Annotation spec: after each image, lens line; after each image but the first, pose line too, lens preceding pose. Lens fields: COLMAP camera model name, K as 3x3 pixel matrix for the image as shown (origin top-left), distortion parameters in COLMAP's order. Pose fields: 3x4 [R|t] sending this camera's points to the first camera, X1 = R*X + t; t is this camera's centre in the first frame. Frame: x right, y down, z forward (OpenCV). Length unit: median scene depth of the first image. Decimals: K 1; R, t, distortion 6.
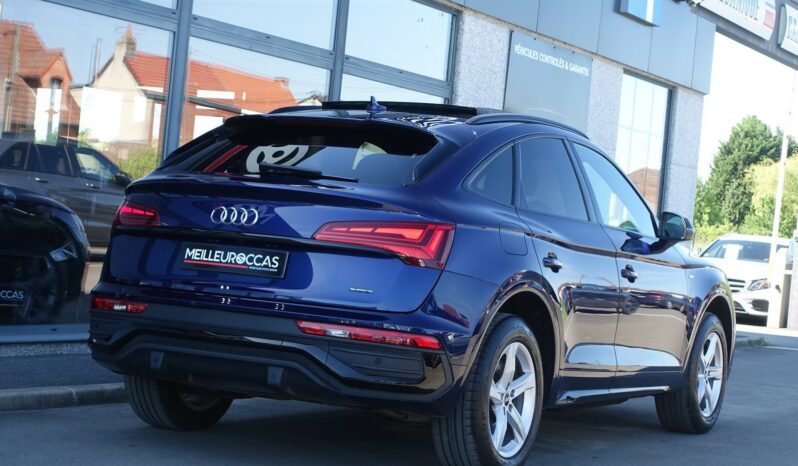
lens RADIAL K [[1602.8, 0, 399.8], [0, 1602.8, 232.8], [0, 0, 1]] dist [-0.027459, 0.000000]
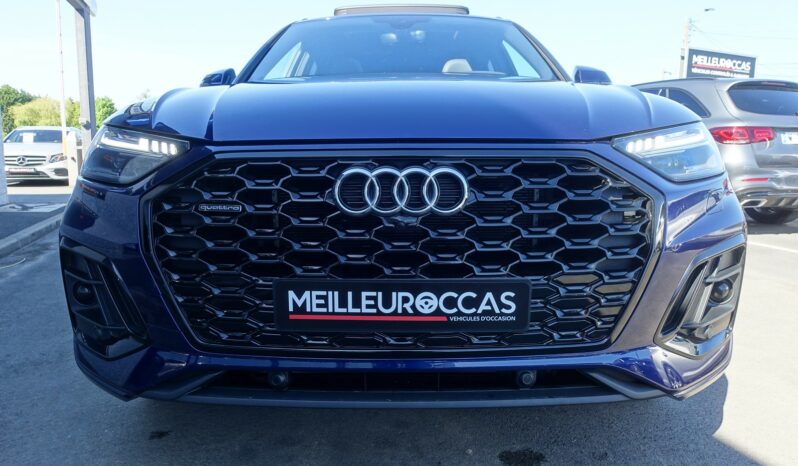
lens RADIAL K [[544.4, 0, 398.4], [0, 544.4, 230.1], [0, 0, 1]] dist [-0.007288, 0.008863]
pose [[0.676727, -0.193493, 0.710353, 0.069930], [0.060354, 0.976179, 0.208405, 0.011988], [-0.733757, -0.098161, 0.672284, 0.429730]]
